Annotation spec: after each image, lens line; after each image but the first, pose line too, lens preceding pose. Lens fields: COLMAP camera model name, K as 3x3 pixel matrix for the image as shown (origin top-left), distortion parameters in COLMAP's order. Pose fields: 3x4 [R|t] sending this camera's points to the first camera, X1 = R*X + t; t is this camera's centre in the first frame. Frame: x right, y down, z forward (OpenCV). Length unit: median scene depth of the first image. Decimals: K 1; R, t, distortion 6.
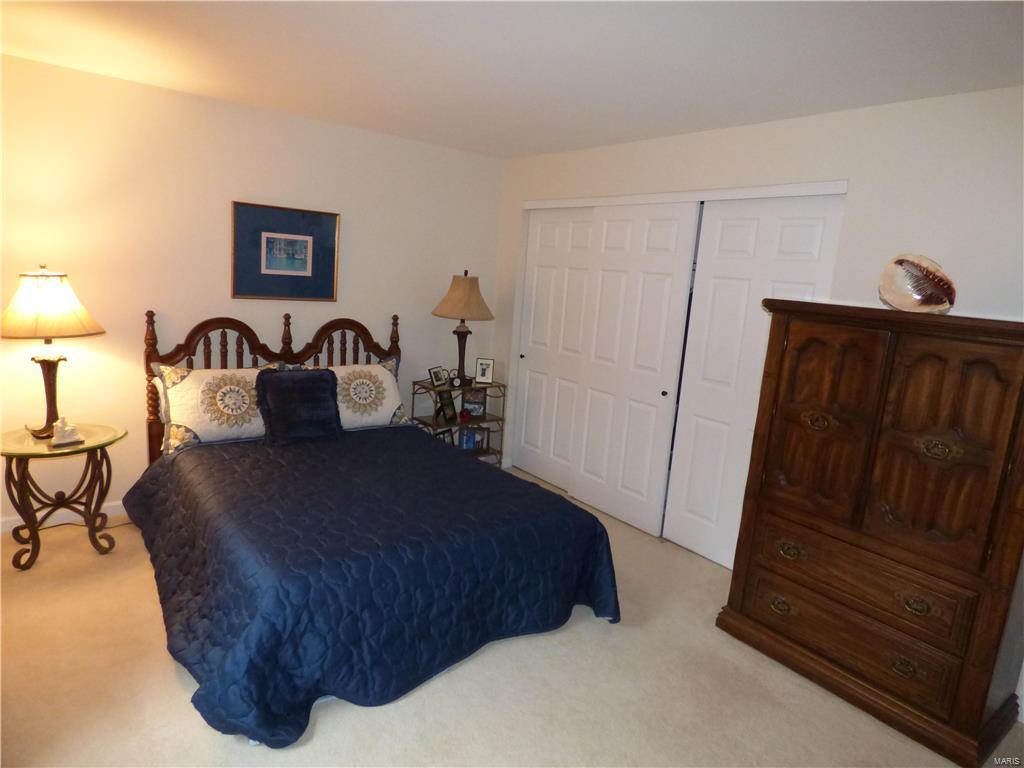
lens RADIAL K [[624.8, 0, 514.7], [0, 624.8, 384.9], [0, 0, 1]] dist [-0.008212, 0.000009]
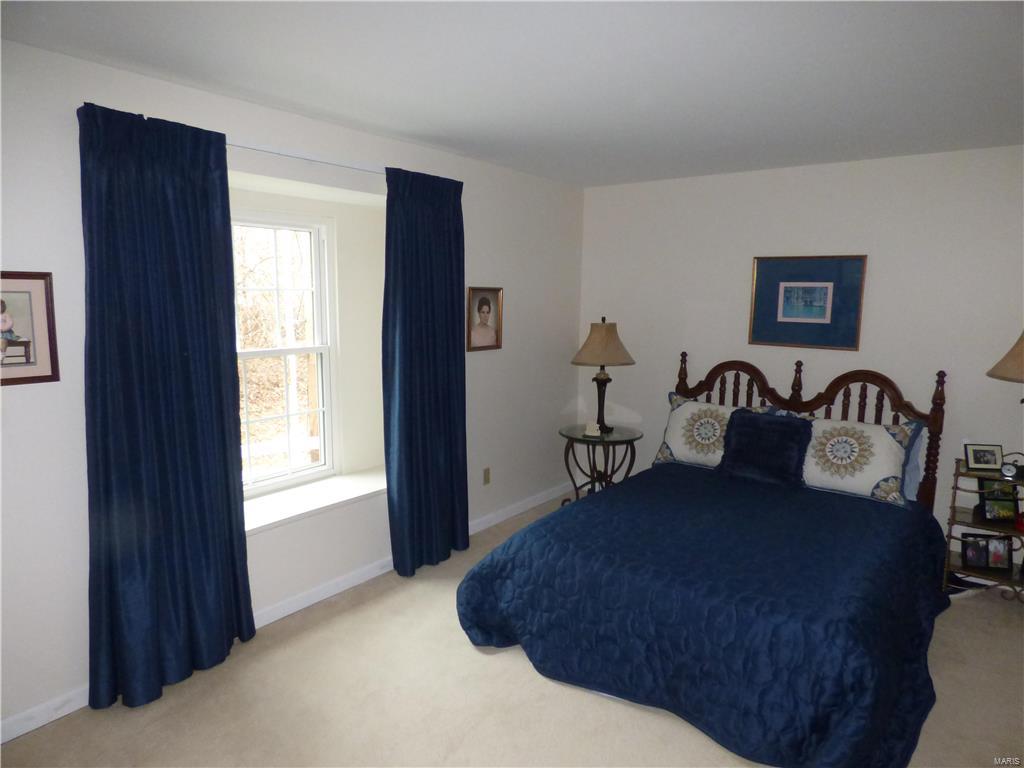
lens RADIAL K [[624.8, 0, 514.4], [0, 624.8, 382.5], [0, 0, 1]] dist [-0.008212, 0.000009]
pose [[0.251882, 0.067683, -0.965388, 0.487358], [-0.171021, 0.984964, 0.024433, -0.026486], [0.952527, 0.158947, 0.259670, 0.313069]]
